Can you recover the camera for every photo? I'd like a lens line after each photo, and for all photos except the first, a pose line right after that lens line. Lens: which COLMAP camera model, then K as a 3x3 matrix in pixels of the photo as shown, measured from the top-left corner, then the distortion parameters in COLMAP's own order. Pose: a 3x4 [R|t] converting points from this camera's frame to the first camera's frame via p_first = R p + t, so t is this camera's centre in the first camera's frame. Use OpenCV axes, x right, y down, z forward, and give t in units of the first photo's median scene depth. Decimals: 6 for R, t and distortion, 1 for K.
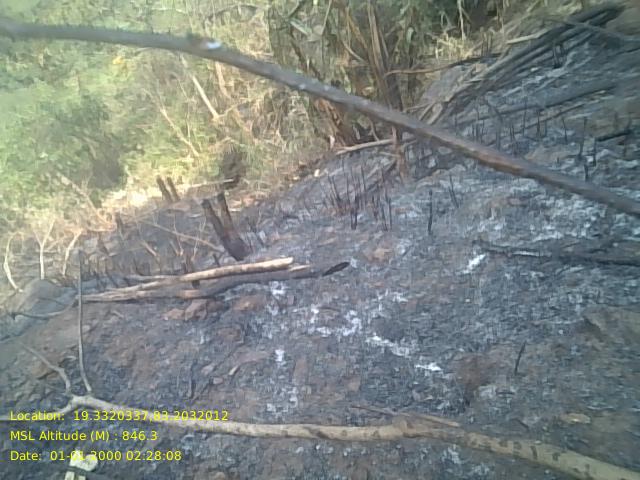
lens RADIAL K [[508.4, 0, 321.3], [0, 508.4, 239.4], [0, 0, 1]] dist [0.025255, -0.007482]
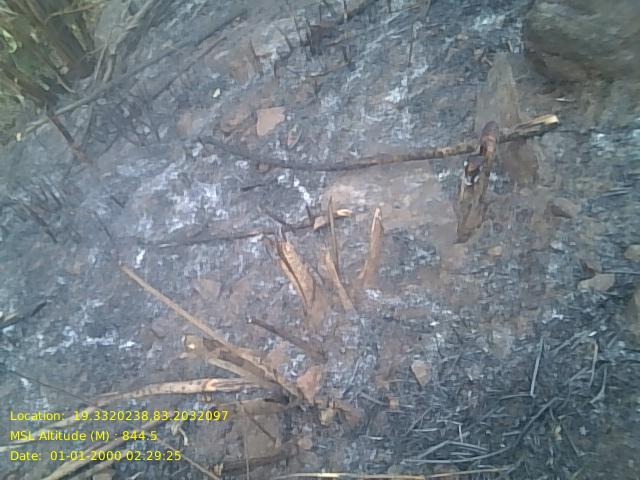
lens RADIAL K [[508.4, 0, 319.1], [0, 508.4, 240.3], [0, 0, 1]] dist [0.025255, -0.007482]
pose [[0.843490, -0.395560, 0.363396, 0.223683], [0.311586, 0.911397, 0.268830, -0.231471], [-0.437537, -0.113526, 0.892005, -0.509349]]
